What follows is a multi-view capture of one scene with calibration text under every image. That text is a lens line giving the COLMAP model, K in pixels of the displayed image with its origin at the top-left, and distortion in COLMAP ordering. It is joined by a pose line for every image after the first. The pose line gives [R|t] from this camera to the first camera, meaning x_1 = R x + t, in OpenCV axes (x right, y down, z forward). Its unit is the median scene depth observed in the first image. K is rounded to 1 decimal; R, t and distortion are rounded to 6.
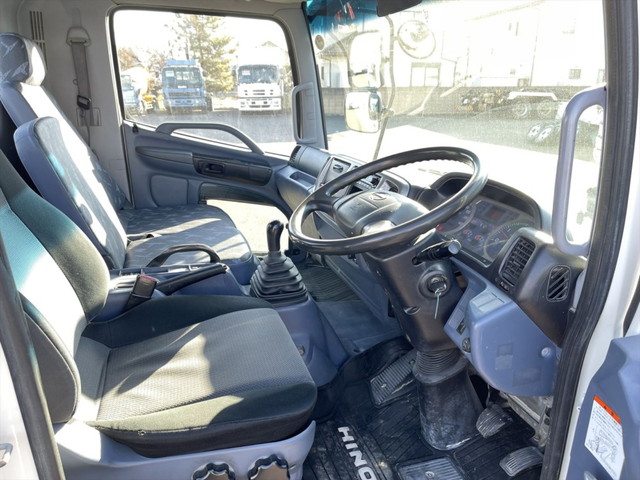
lens RADIAL K [[488.1, 0, 320.0], [0, 488.1, 240.0], [0, 0, 1]] dist [0.004705, -0.000631]
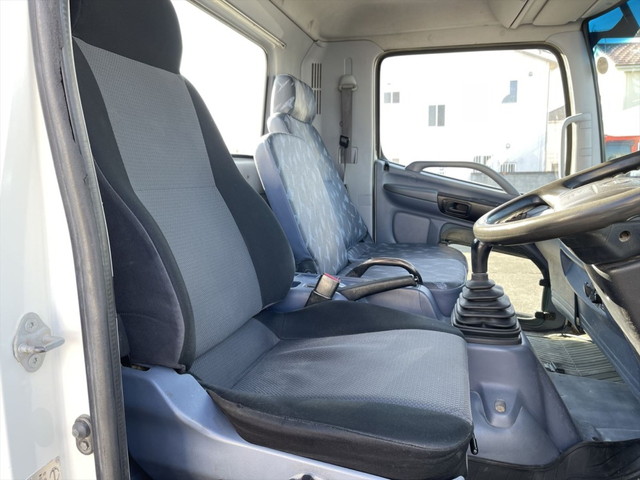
lens RADIAL K [[488.1, 0, 320.0], [0, 488.1, 240.0], [0, 0, 1]] dist [0.004705, -0.000631]
pose [[0.833669, 0.070964, -0.547687, 0.080189], [-0.161807, 0.979576, -0.119372, 0.070661], [0.528030, 0.188136, 0.828124, 0.114552]]
